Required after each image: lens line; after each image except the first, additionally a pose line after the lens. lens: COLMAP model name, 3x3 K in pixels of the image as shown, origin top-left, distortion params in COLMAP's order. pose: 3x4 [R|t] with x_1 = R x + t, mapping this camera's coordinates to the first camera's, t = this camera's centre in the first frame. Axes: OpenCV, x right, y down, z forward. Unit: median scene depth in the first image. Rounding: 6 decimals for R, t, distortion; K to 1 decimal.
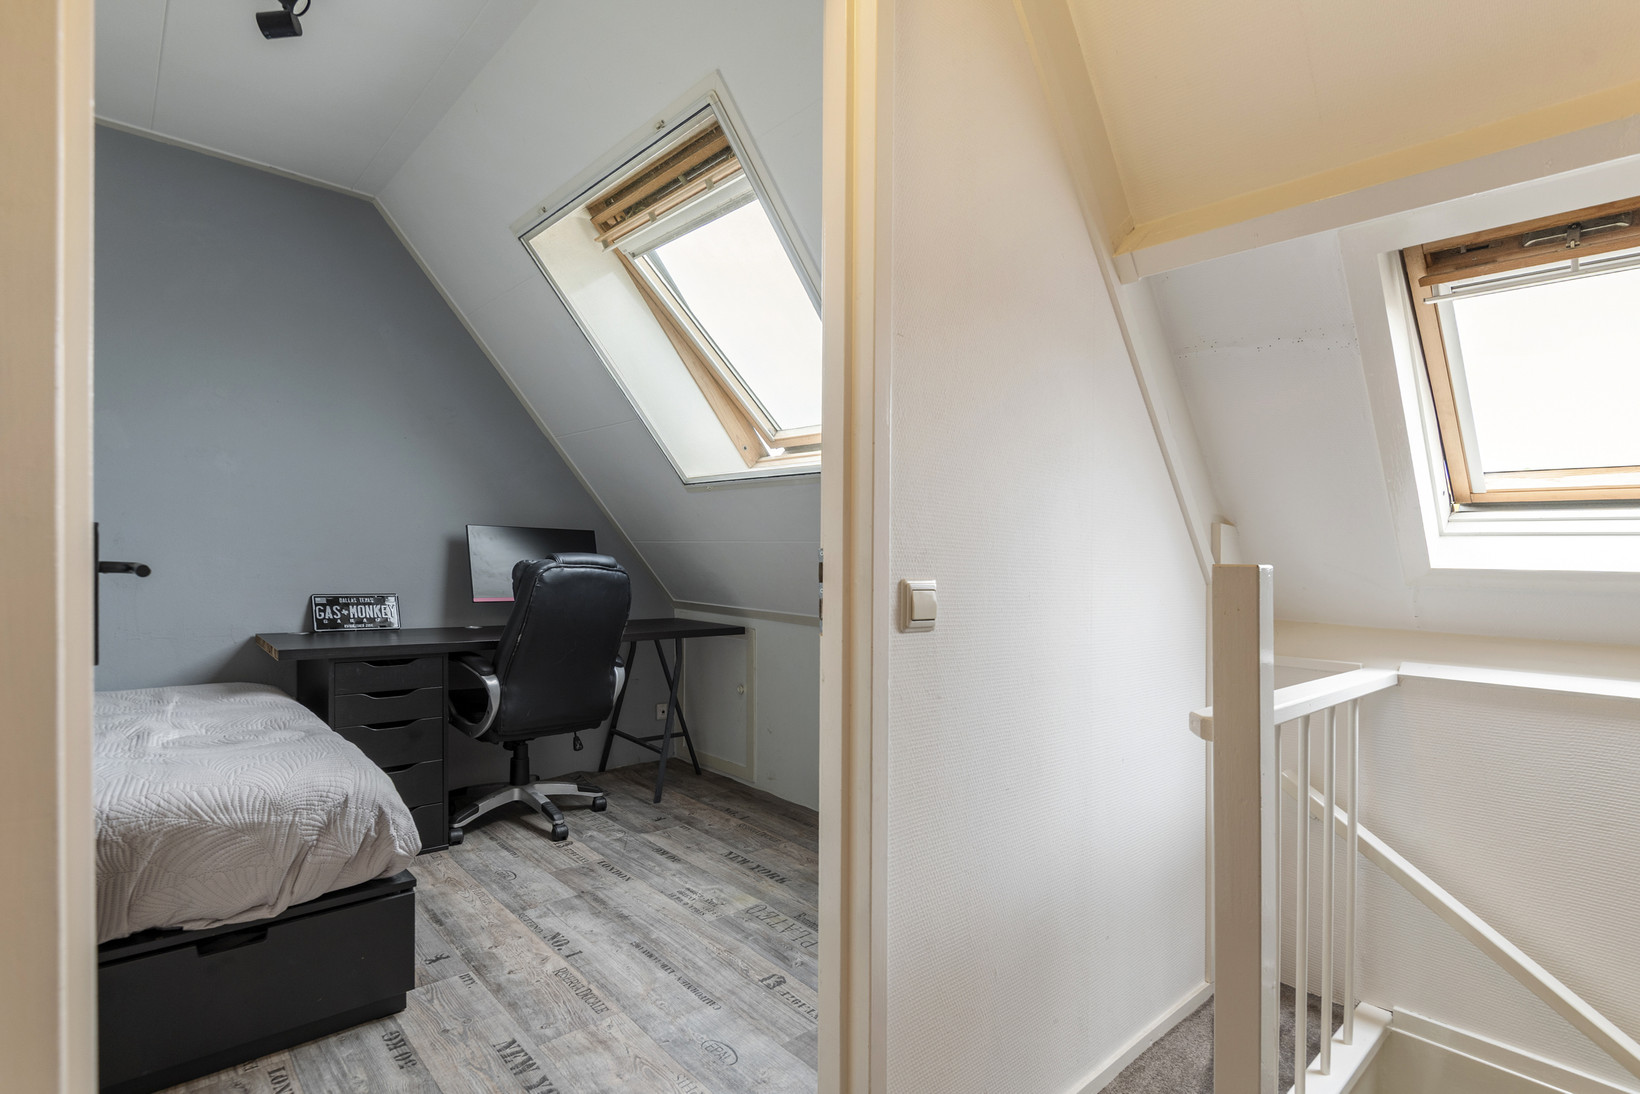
lens RADIAL K [[785.9, 0, 831.4], [0, 785.9, 554.3], [0, 0, 1]] dist [0.000706, -0.000558]
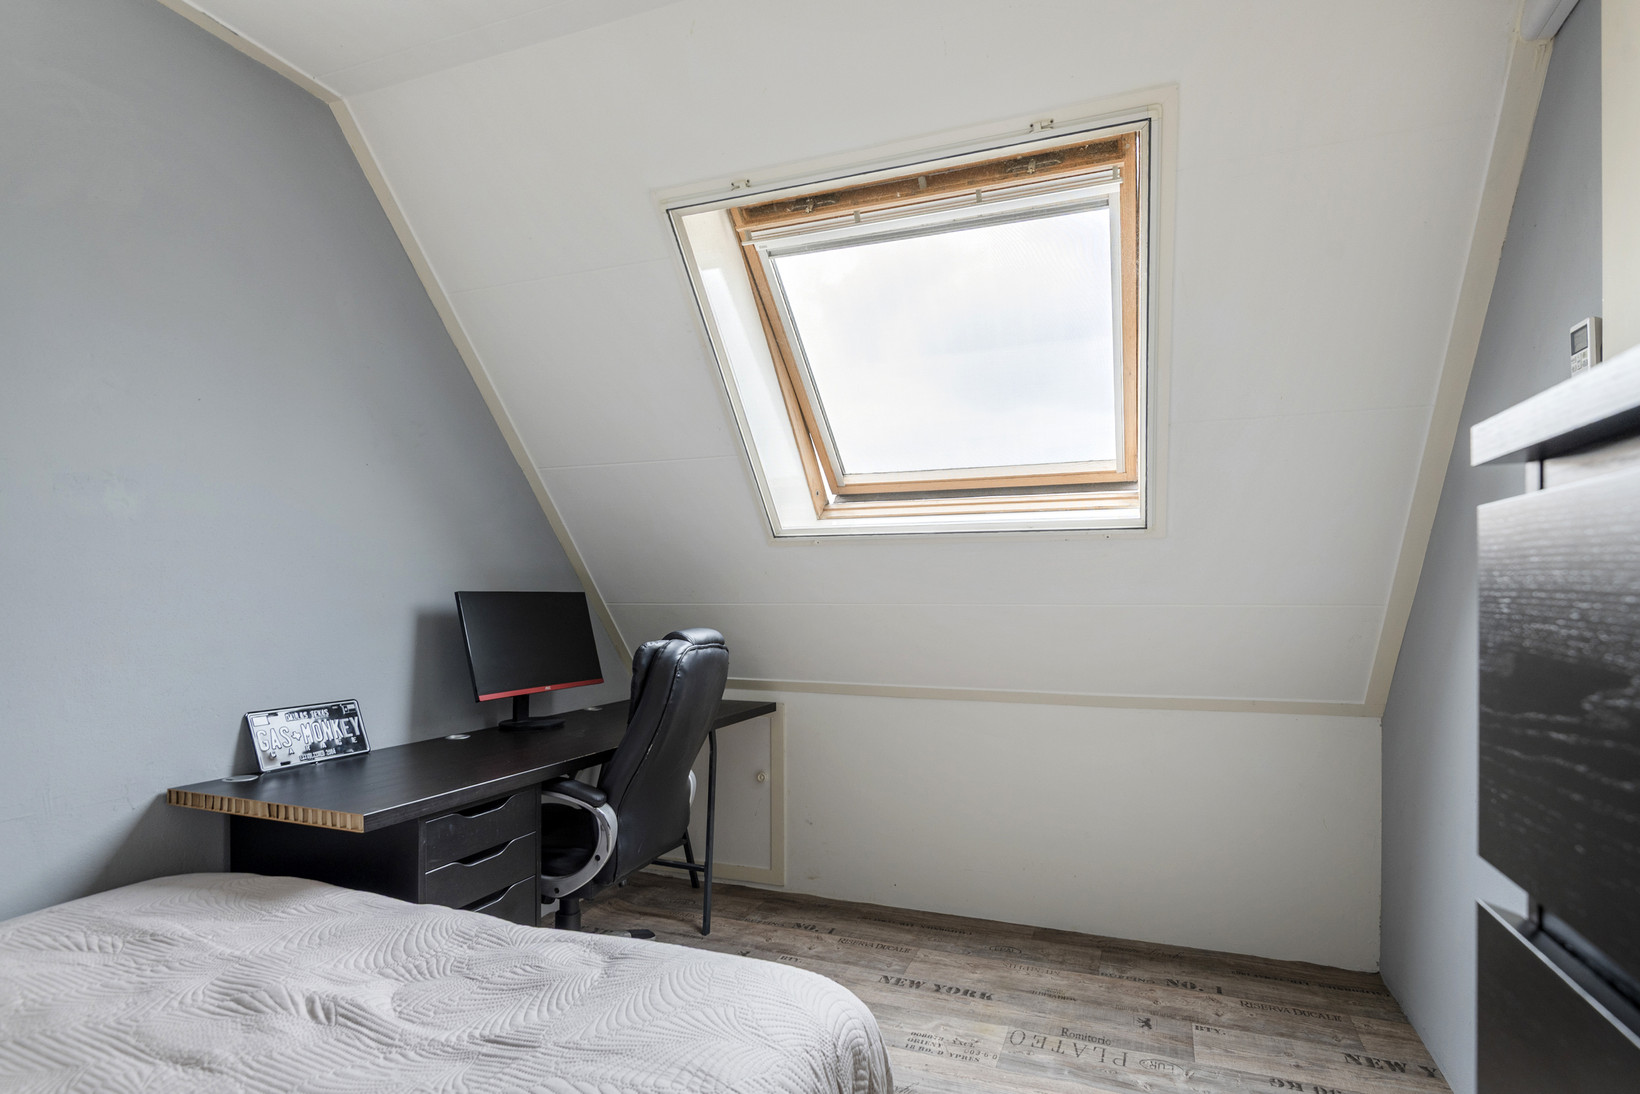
lens RADIAL K [[827.6, 0, 844.2], [0, 827.6, 572.3], [0, 0, 1]] dist [0.003879, 0.000487]
pose [[0.896126, -0.011080, 0.443662, -0.586996], [0.018828, 0.999737, -0.013062, -0.046356], [-0.443401, 0.020058, 0.896099, 0.225435]]
